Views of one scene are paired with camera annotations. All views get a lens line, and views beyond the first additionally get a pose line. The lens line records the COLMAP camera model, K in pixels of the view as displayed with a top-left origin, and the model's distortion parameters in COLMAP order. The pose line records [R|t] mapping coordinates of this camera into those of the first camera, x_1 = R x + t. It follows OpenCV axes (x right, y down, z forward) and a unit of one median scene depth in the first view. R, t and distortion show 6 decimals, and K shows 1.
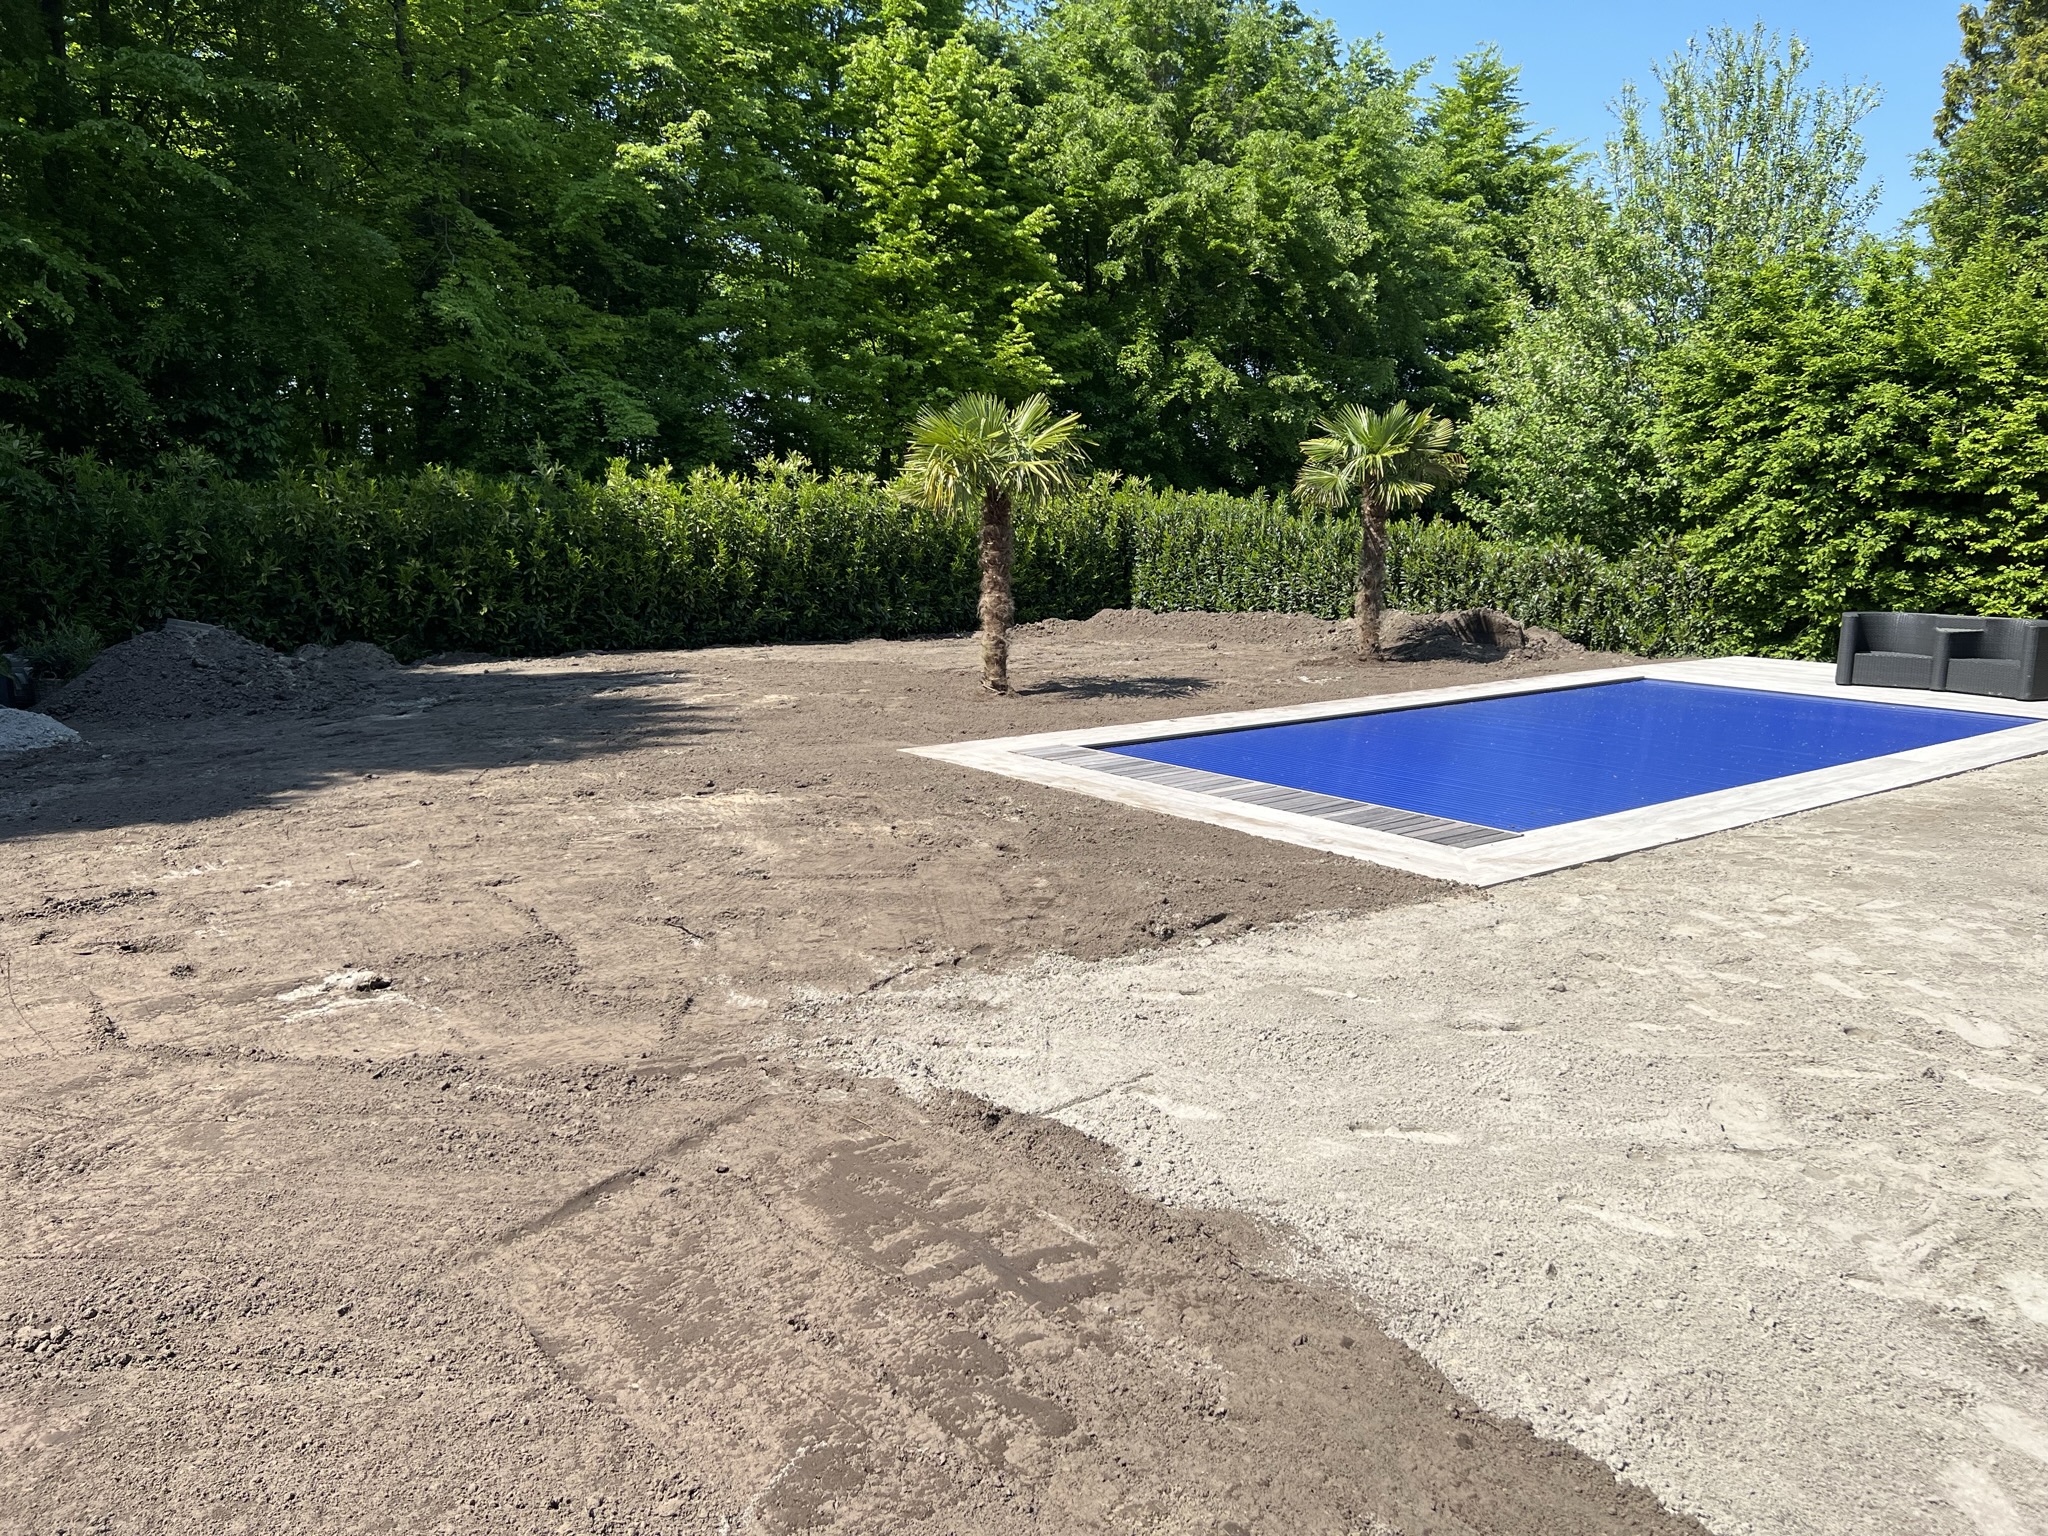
lens RADIAL K [[1538.2, 0, 1024.1], [0, 1538.2, 789.5], [0, 0, 1]] dist [0.053090, -0.054121]
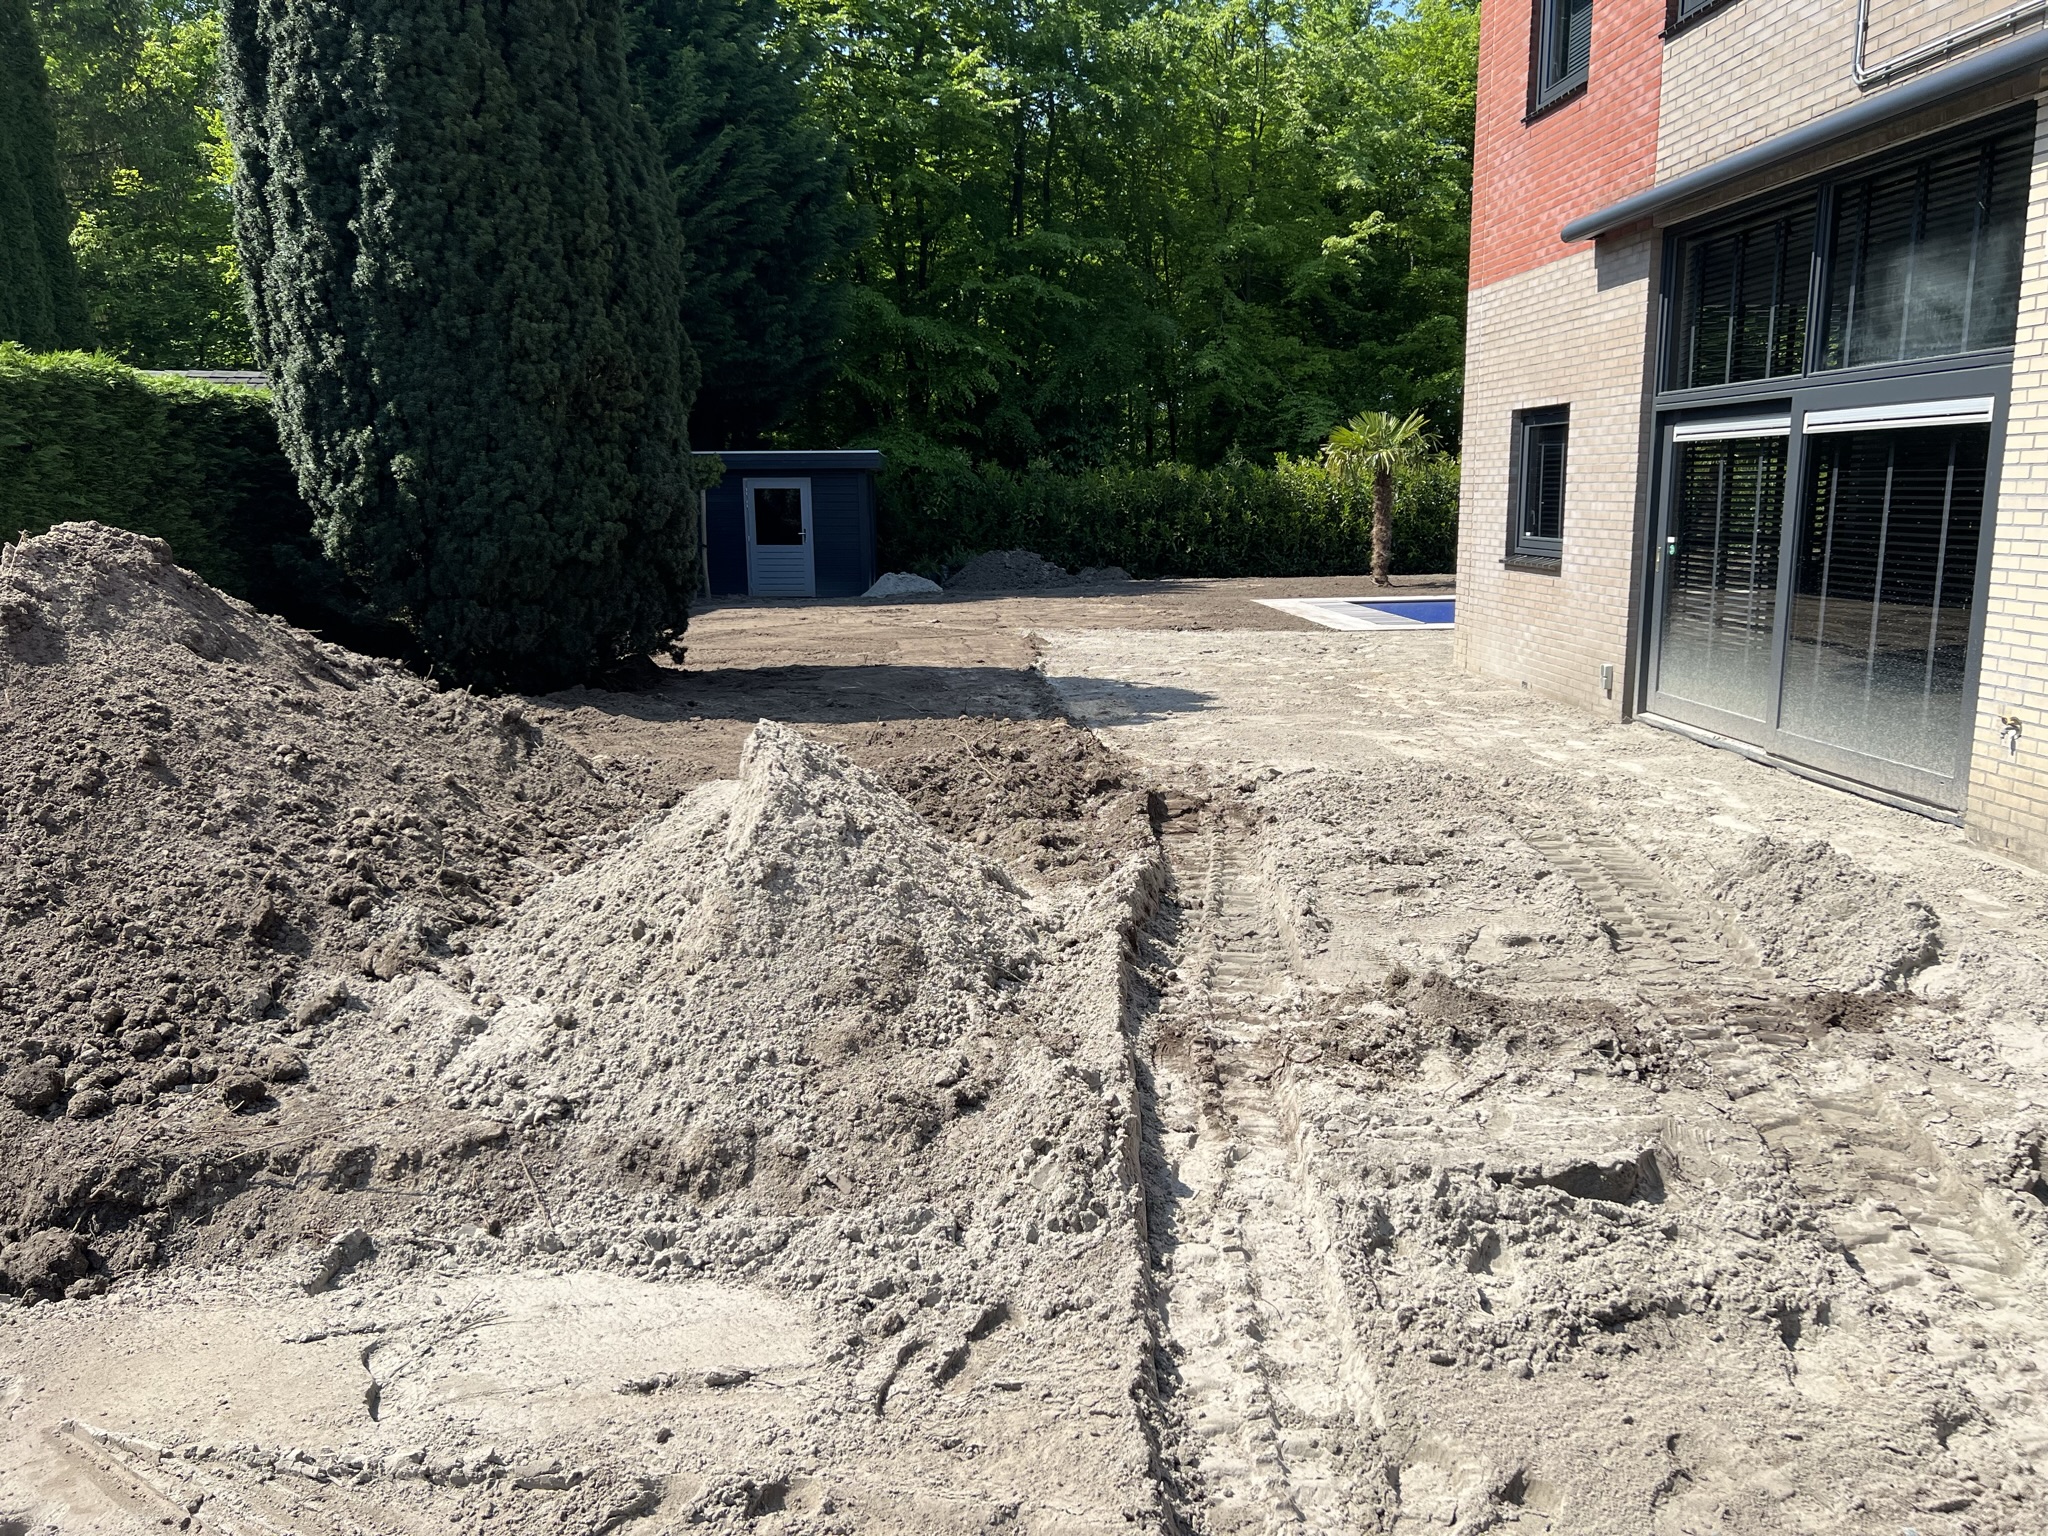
lens RADIAL K [[1538.2, 0, 1024.1], [0, 1538.2, 789.5], [0, 0, 1]] dist [0.053090, -0.054121]
pose [[0.831113, 0.089840, -0.548798, 0.427021], [-0.082180, 0.995871, 0.038572, 0.089188], [0.549997, 0.013042, 0.835065, -0.460680]]
